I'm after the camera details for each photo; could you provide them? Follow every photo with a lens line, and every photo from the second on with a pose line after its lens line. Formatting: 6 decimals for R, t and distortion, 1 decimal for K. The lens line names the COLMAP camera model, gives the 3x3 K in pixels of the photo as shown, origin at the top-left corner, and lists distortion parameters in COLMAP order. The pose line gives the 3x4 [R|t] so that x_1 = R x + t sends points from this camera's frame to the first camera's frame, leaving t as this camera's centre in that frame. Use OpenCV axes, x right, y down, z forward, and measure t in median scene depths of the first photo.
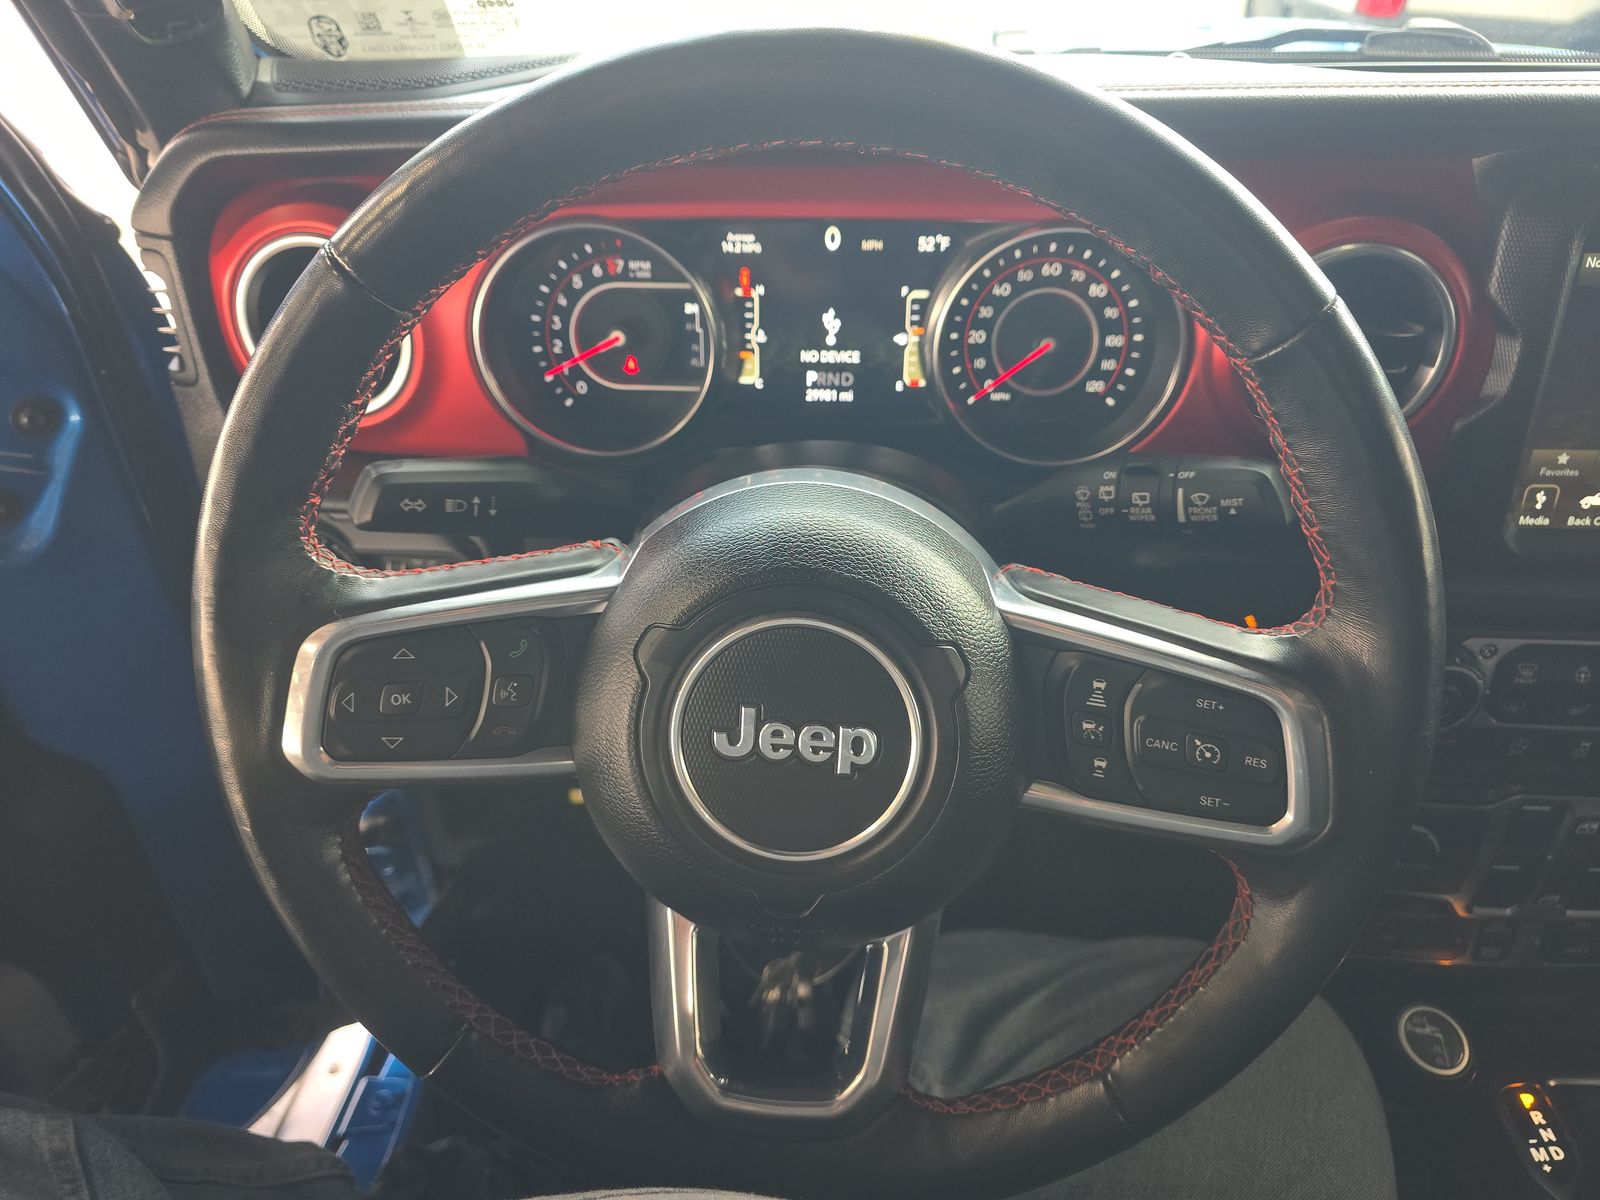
lens RADIAL K [[1071.1, 0, 788.4], [0, 1071.1, 576.3], [0, 0, 1]] dist [0.052191, -0.036988]
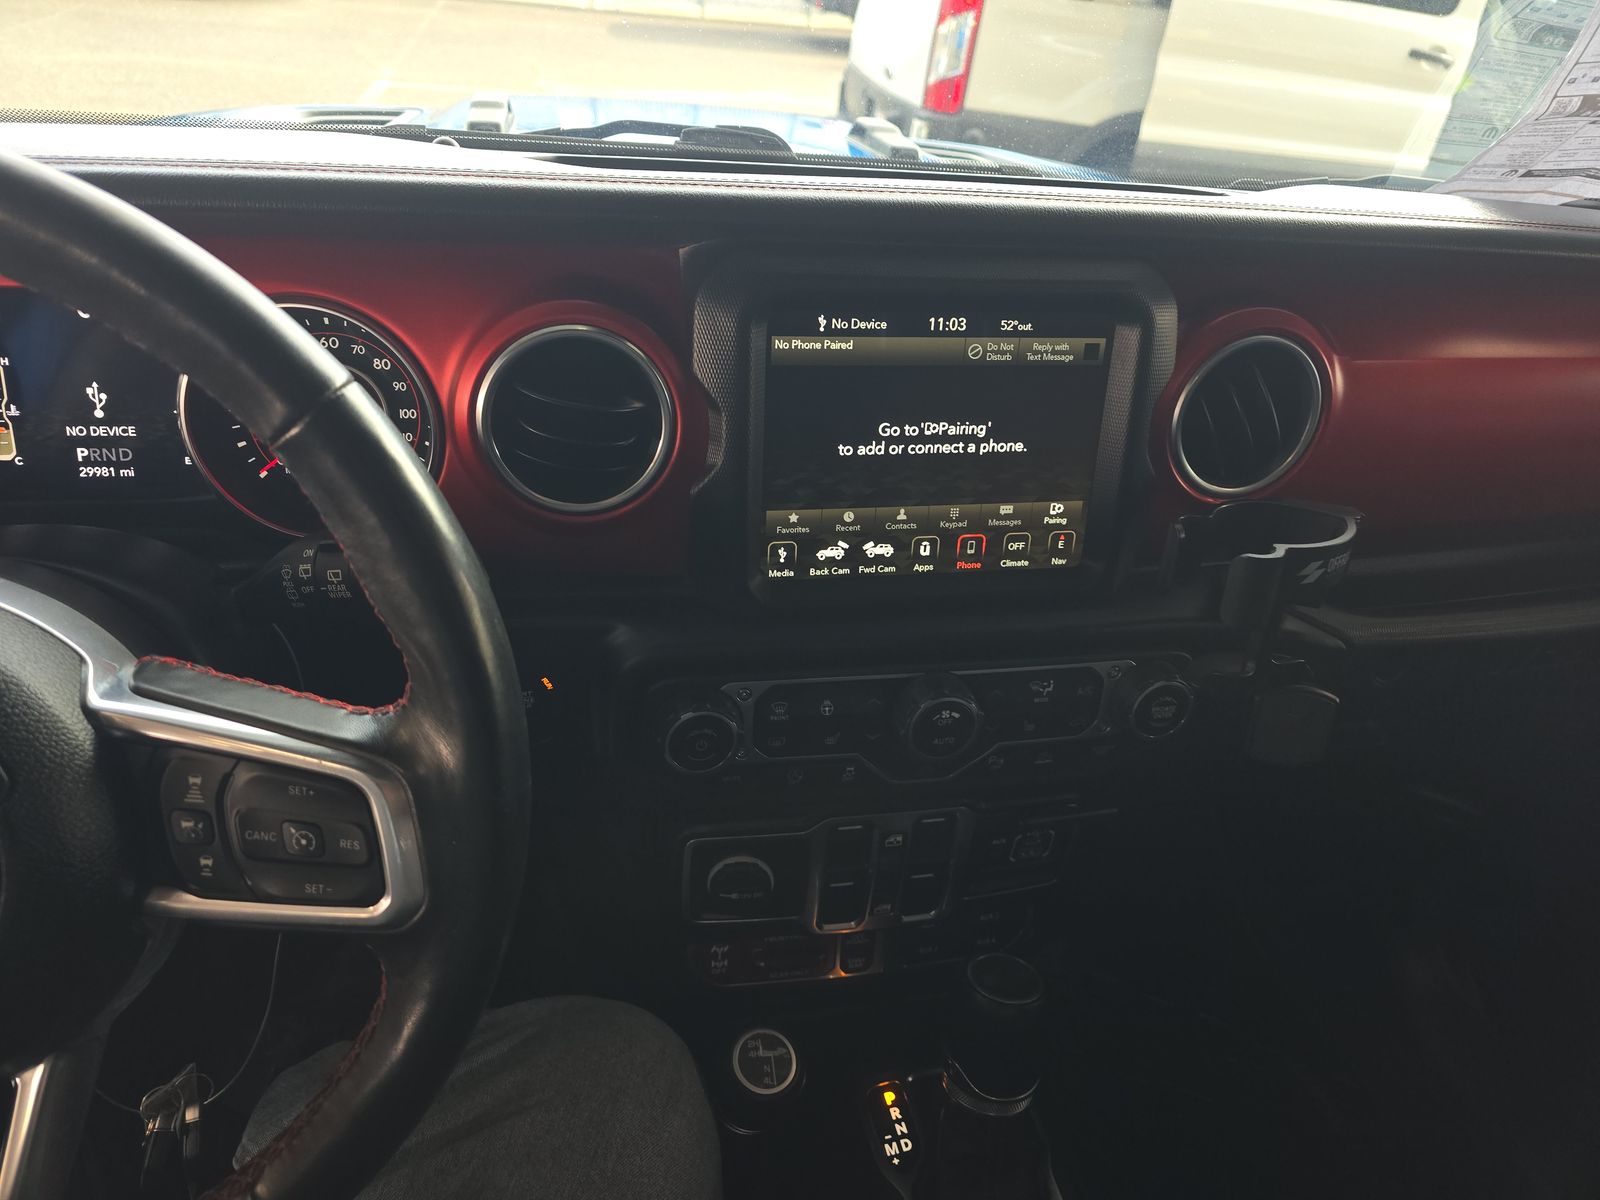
lens RADIAL K [[1052.6, 0, 794.3], [0, 1052.6, 573.0], [0, 0, 1]] dist [0.057435, -0.052495]
pose [[0.966145, -0.051589, 0.252789, 0.390994], [0.063789, 0.997149, -0.040302, -0.006871], [-0.249989, 0.055063, 0.966682, -0.038469]]
